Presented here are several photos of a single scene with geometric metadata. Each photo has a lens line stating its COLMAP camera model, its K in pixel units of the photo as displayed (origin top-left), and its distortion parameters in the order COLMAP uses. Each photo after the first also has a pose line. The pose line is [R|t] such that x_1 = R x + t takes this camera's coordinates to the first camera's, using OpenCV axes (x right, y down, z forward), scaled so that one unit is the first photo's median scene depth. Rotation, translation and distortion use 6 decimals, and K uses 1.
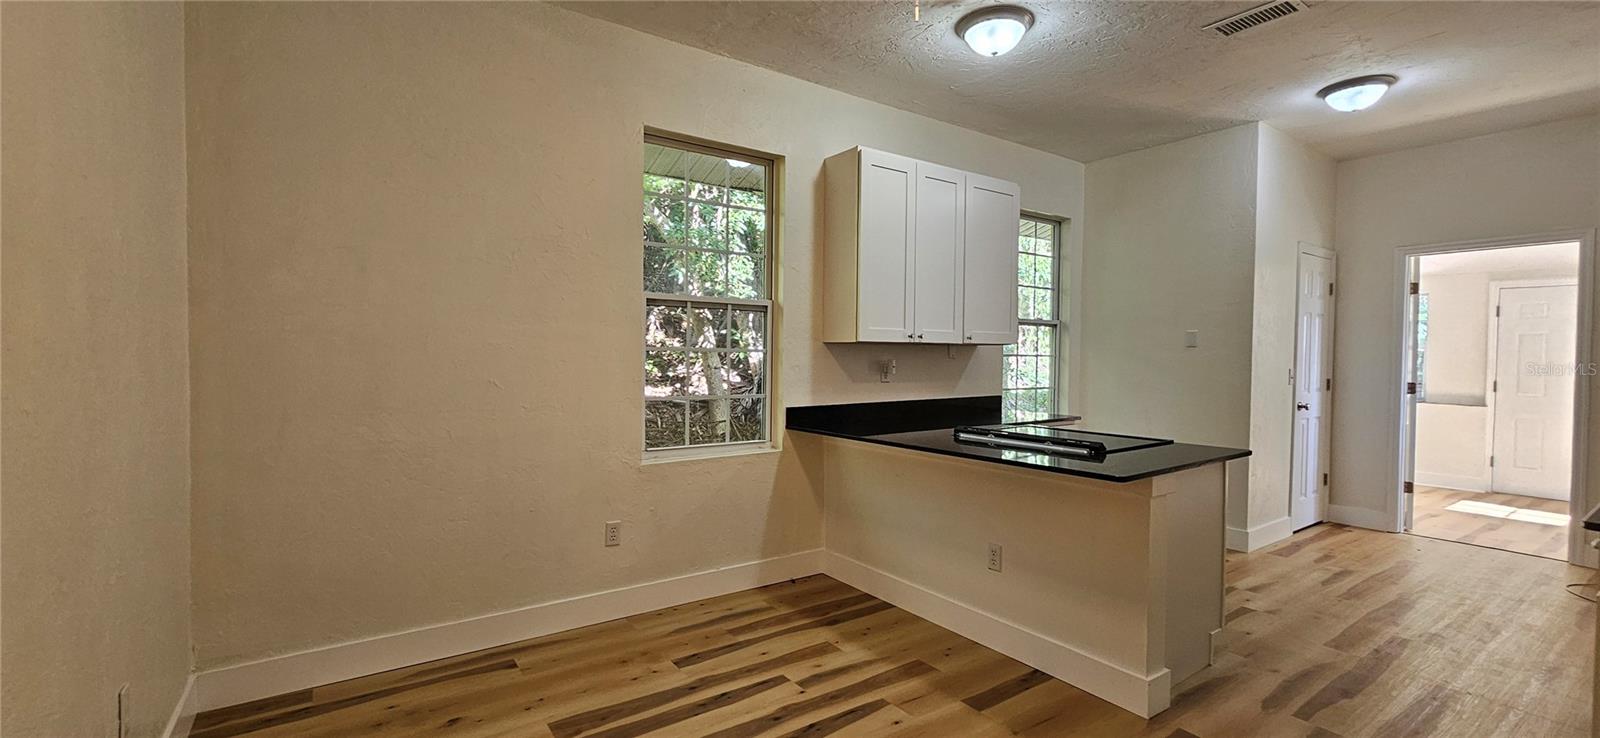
lens RADIAL K [[665.9, 0, 800.1], [0, 665.9, 367.6], [0, 0, 1]] dist [-0.001066, 0.001625]
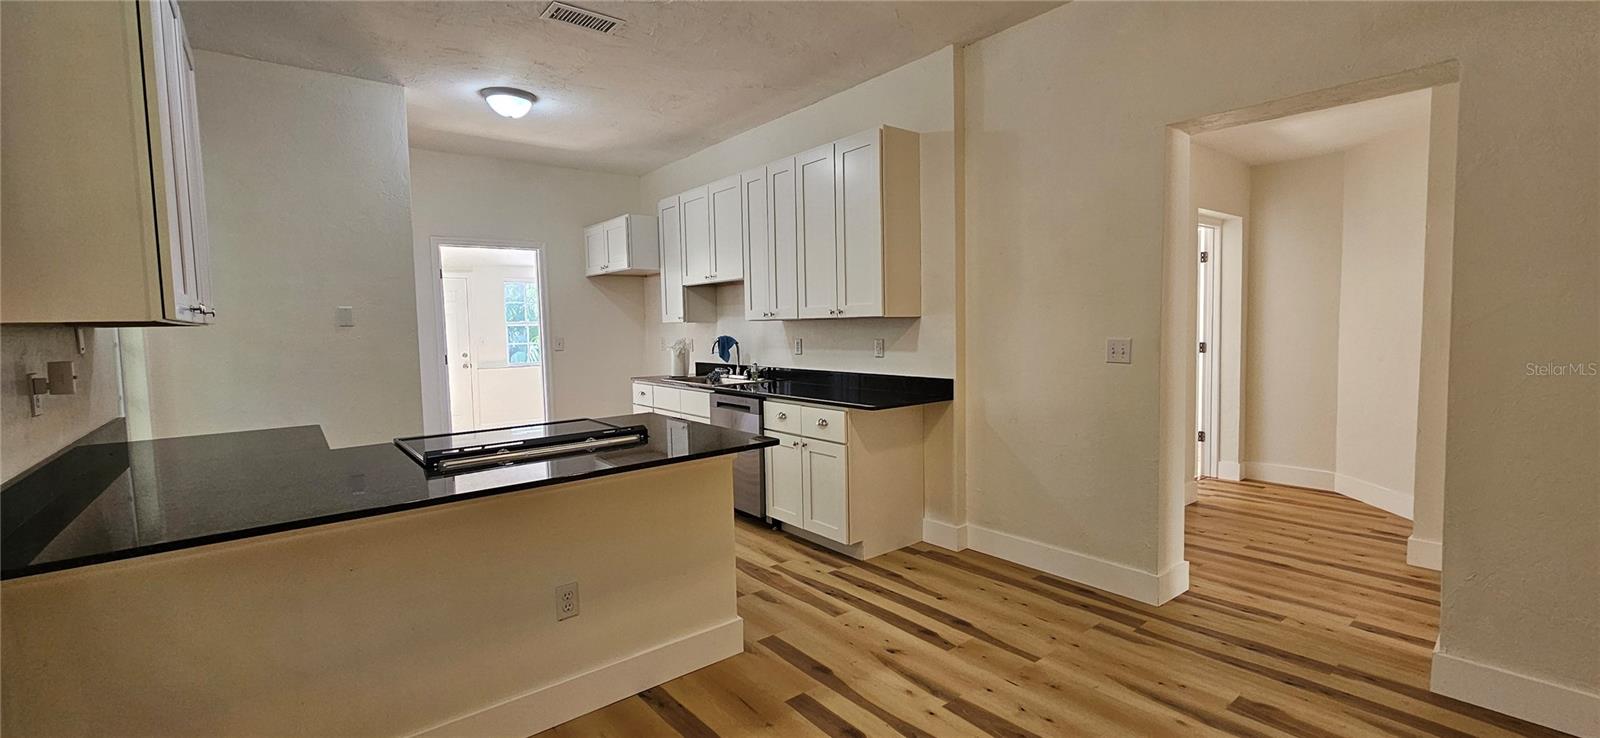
lens RADIAL K [[665.9, 0, 801.6], [0, 665.9, 366.6], [0, 0, 1]] dist [-0.001066, 0.001625]
pose [[-0.060349, -0.078567, 0.995081, -0.370386], [0.054491, 0.995152, 0.081877, -0.026604], [-0.996689, 0.059164, -0.055775, 0.603077]]
